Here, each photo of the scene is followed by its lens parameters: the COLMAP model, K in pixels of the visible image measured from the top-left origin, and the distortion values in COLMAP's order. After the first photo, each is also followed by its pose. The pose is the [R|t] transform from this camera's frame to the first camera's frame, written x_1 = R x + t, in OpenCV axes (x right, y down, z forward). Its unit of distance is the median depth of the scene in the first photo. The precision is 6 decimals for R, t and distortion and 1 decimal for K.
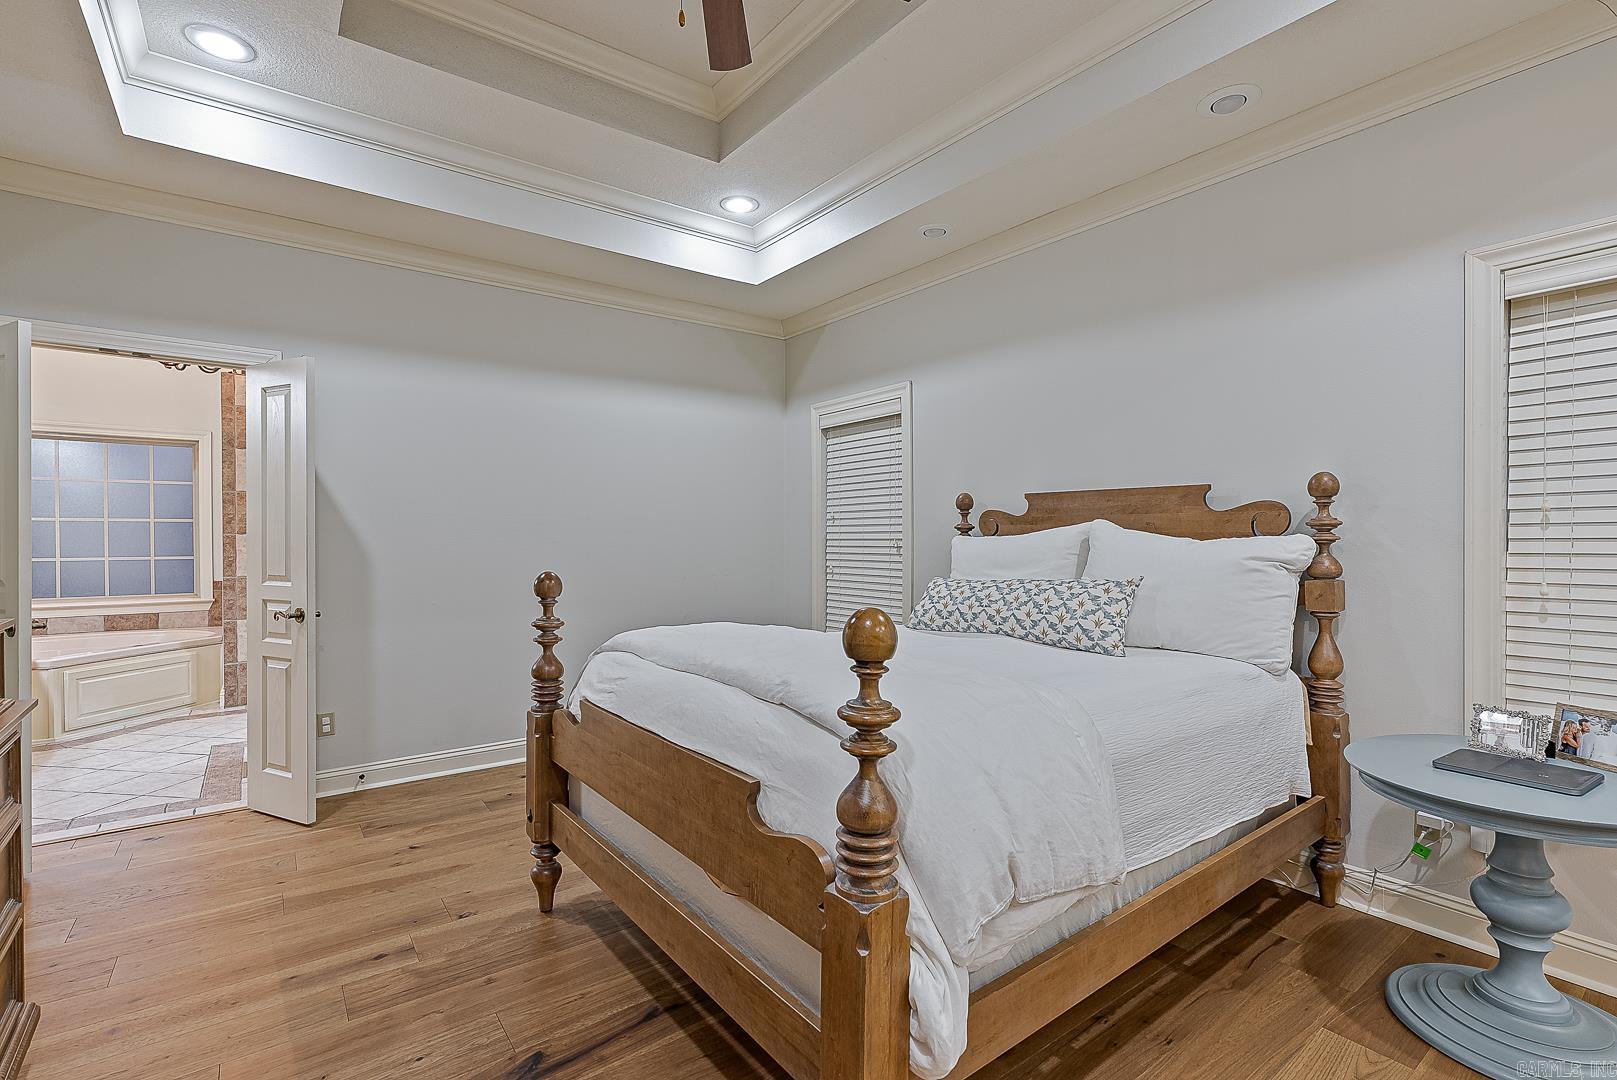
lens RADIAL K [[746.6, 0, 787.0], [0, 746.6, 544.1], [0, 0, 1]] dist [0.007808, 0.001528]
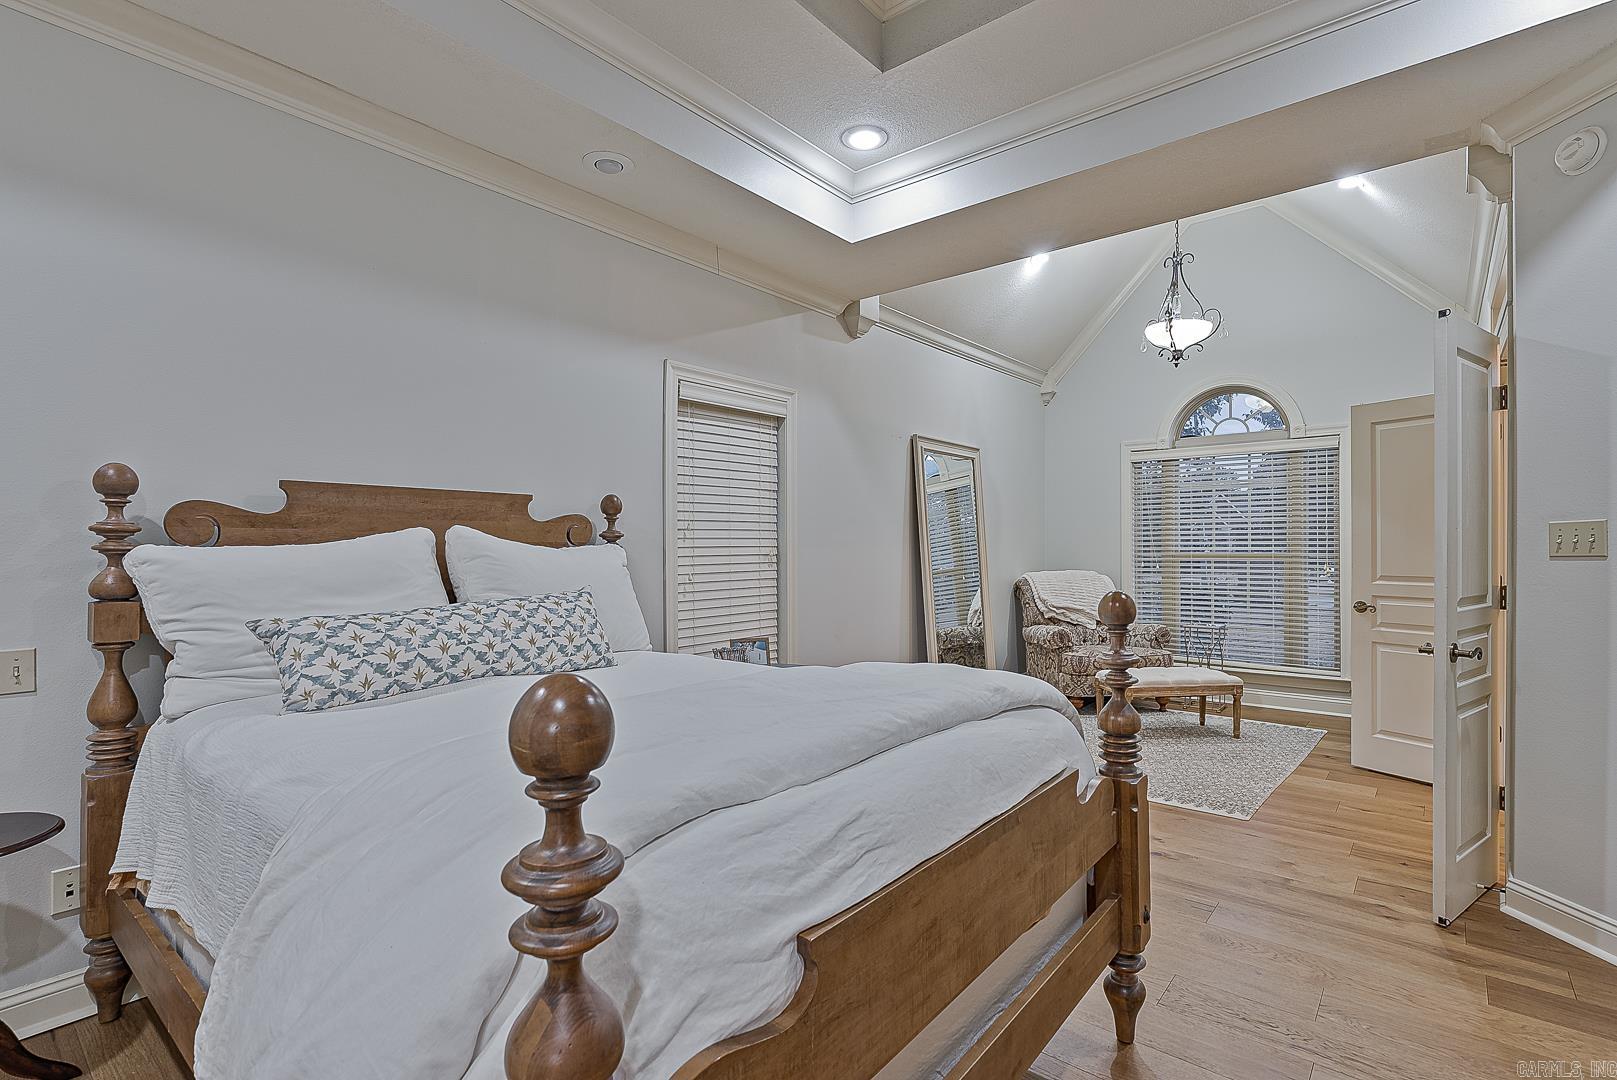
lens RADIAL K [[746.6, 0, 851.0], [0, 746.6, 545.7], [0, 0, 1]] dist [0.007808, 0.001528]
pose [[-0.259430, -0.000850, 0.965762, -0.485121], [0.010422, 0.999939, 0.003679, -0.008744], [-0.965706, 0.011019, -0.259405, 0.760494]]
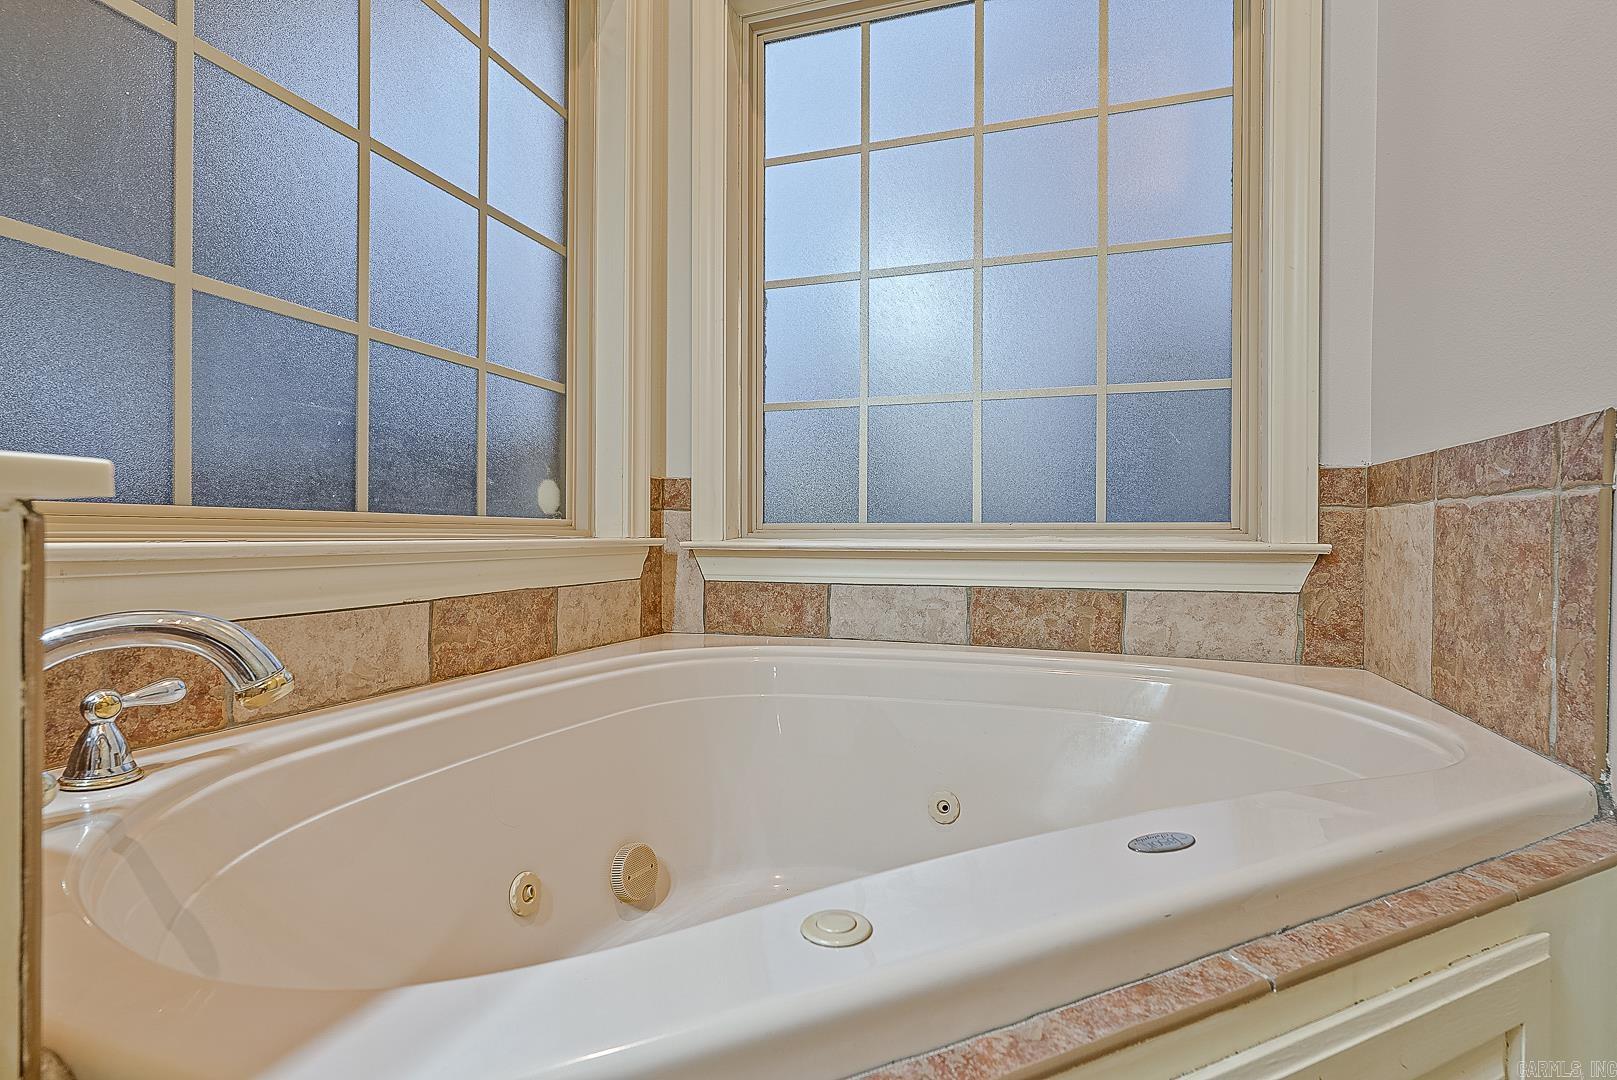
lens RADIAL K [[791.0, 0, 826.8], [0, 791.0, 534.5], [0, 0, 1]] dist [-0.008049, 0.003945]
pose [[0.606098, 0.007479, -0.795354, -1.452577], [-0.015264, 0.999881, -0.002229, 0.158303], [0.795243, 0.013492, 0.606141, 1.604992]]
